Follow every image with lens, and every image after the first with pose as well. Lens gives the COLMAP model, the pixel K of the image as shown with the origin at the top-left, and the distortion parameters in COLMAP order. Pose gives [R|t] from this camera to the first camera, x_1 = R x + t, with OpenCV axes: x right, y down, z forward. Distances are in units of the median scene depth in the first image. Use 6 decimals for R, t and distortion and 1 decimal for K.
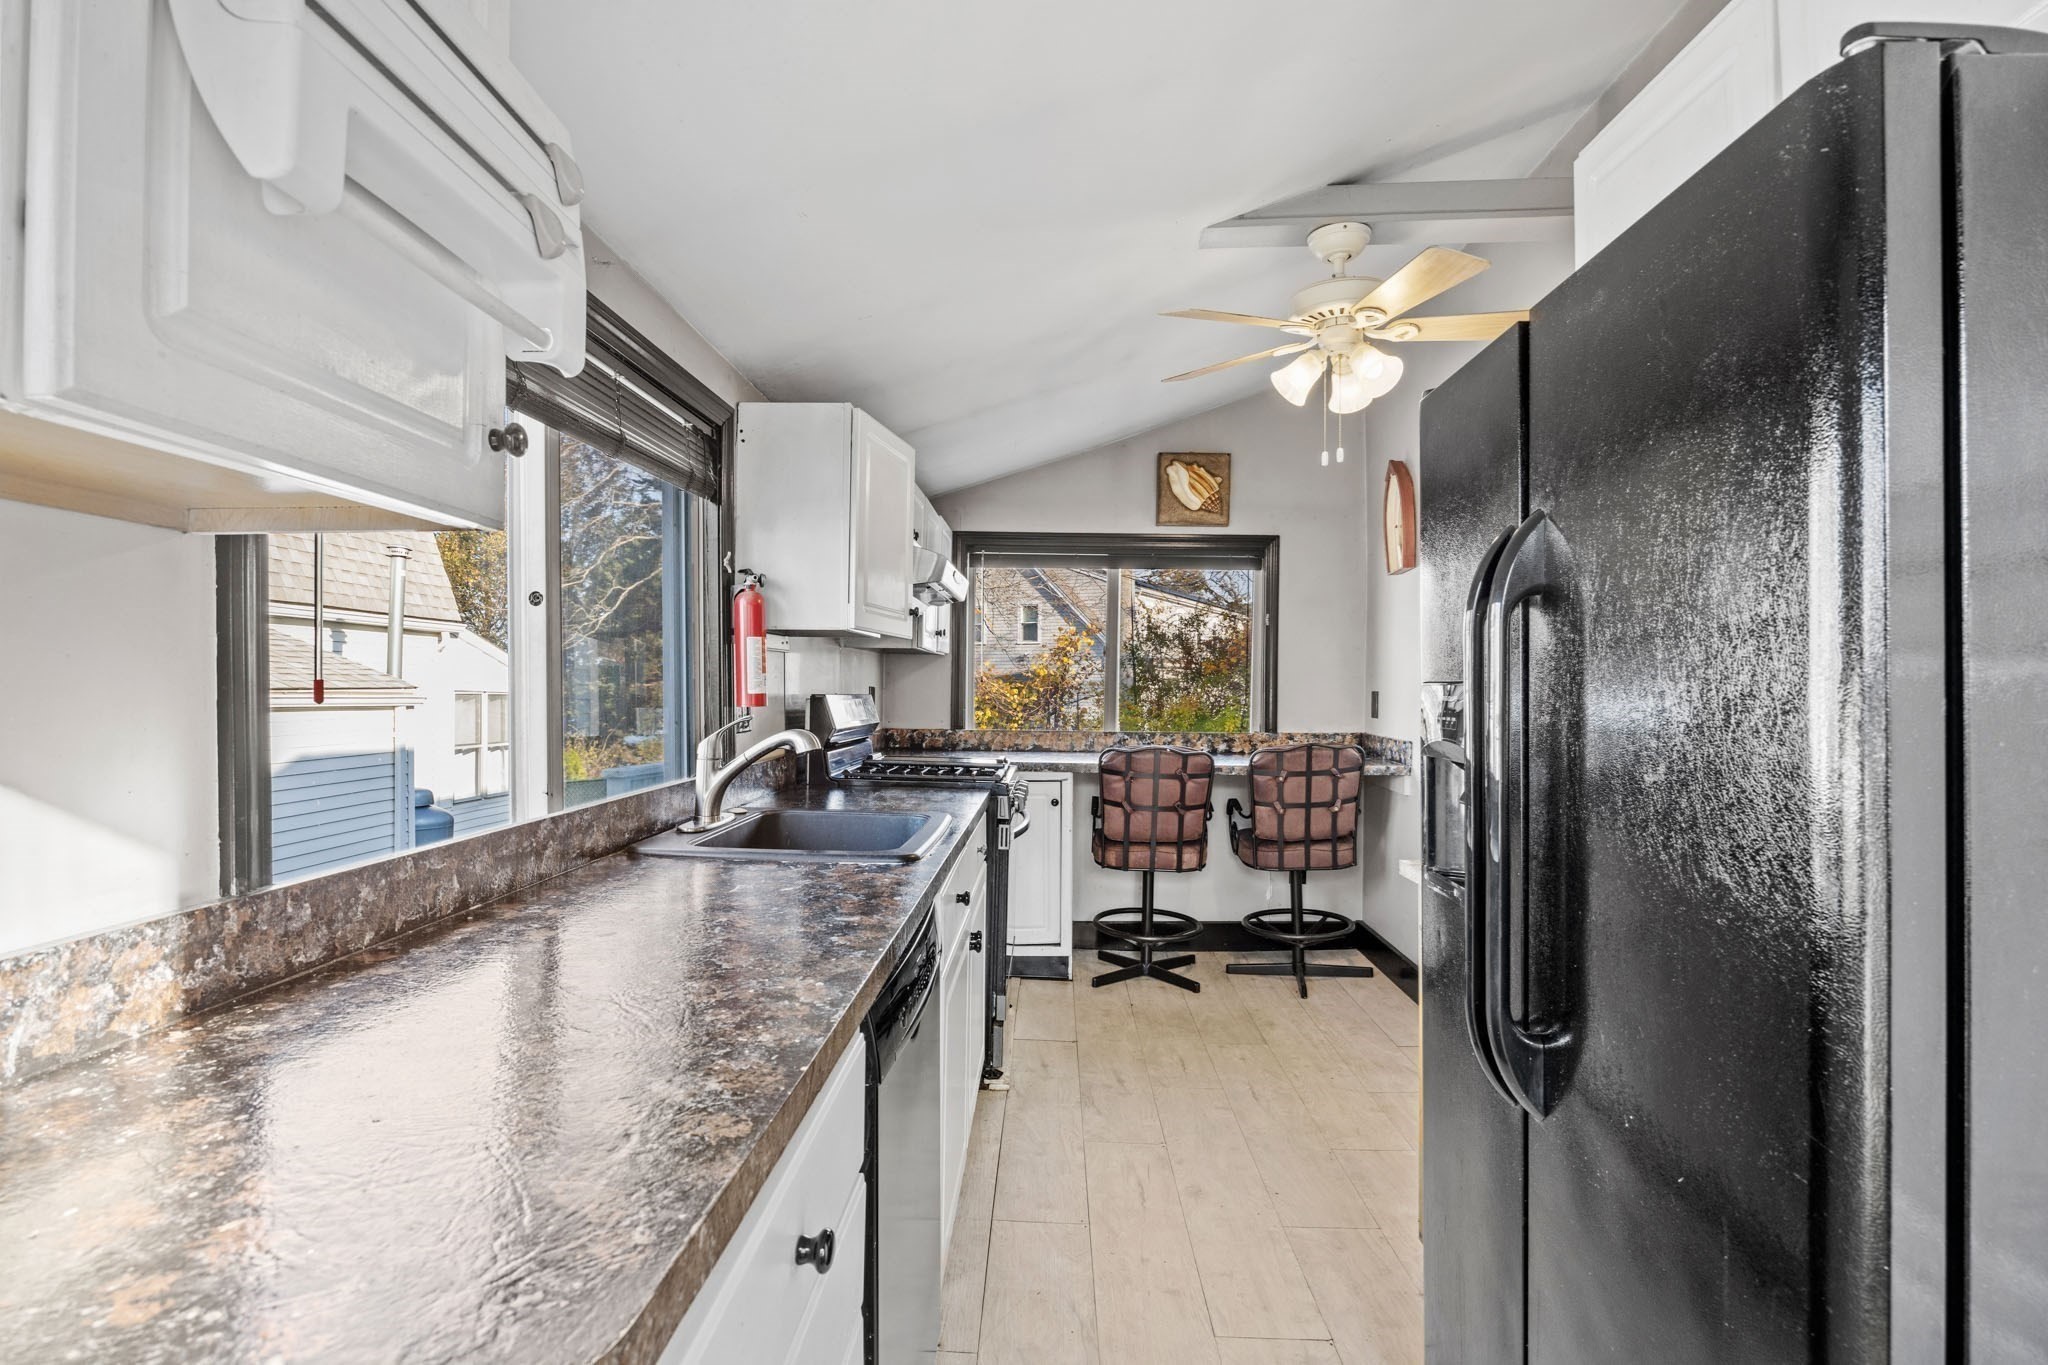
lens RADIAL K [[988.5, 0, 1024.0], [0, 988.5, 682.5], [0, 0, 1]] dist [-0.021019, 0.010527]
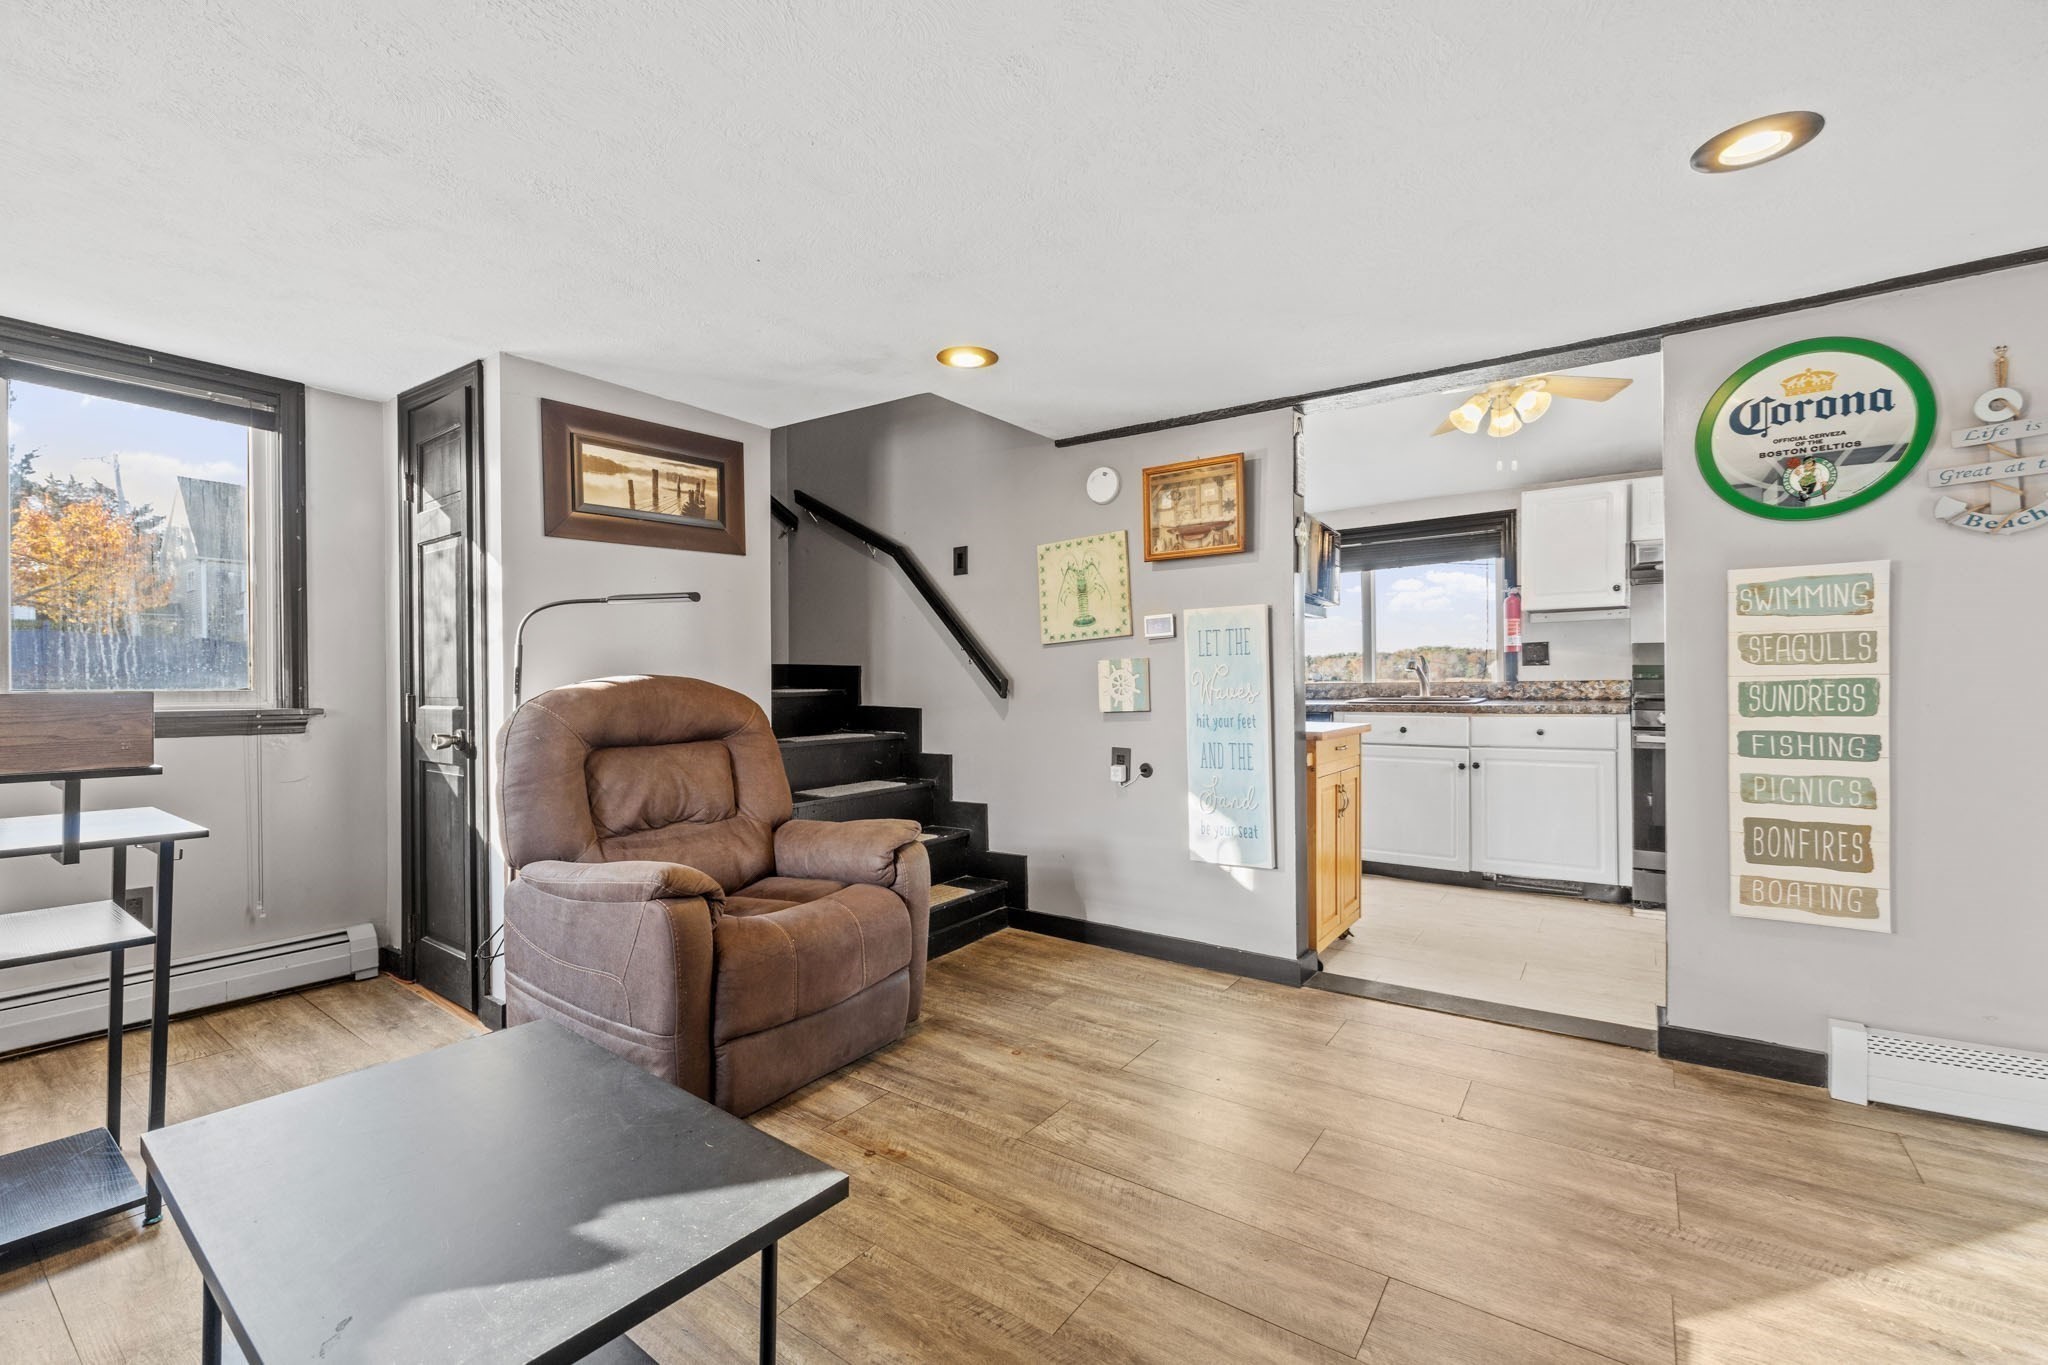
lens RADIAL K [[867.9, 0, 1024.0], [0, 867.9, 682.5], [0, 0, 1]] dist [0.002395, 0.000302]
pose [[-0.560597, -0.000032, -0.828088, 1.135639], [0.009820, 0.999929, -0.006686, 0.056195], [0.828030, -0.011880, -0.560558, 0.731239]]
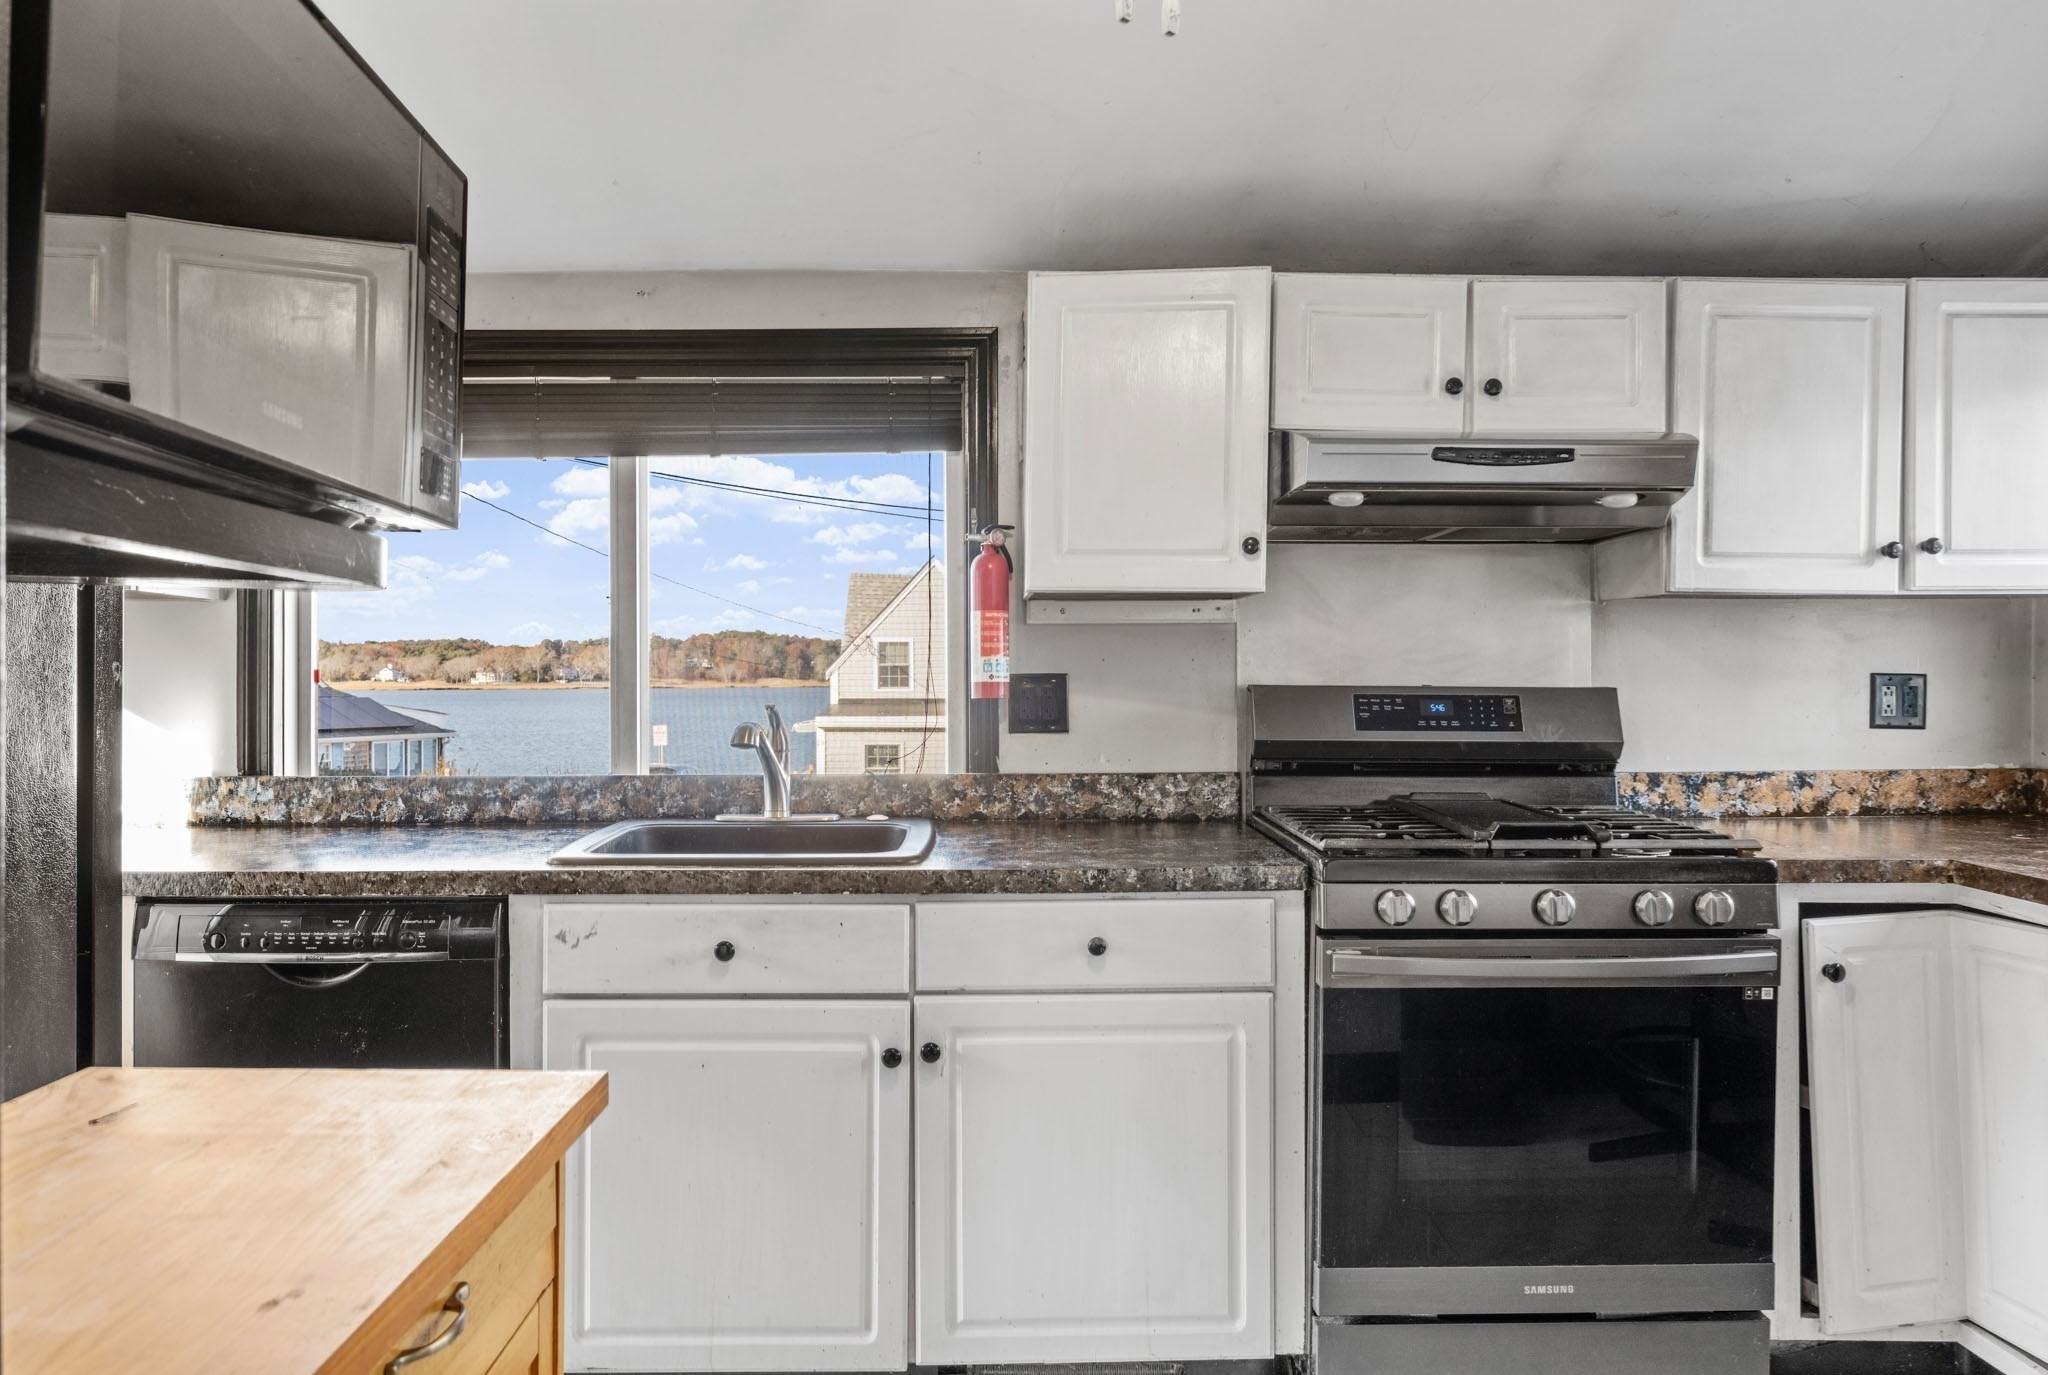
lens RADIAL K [[1375.7, 0, 1024.0], [0, 1375.7, 687.5], [0, 0, 1]] dist [-0.002639, 0.001908]
pose [[0.049018, 0.001888, -0.998796, 0.522568], [0.005164, 0.999984, 0.002144, 0.007947], [0.998785, -0.005263, 0.049007, 0.607228]]
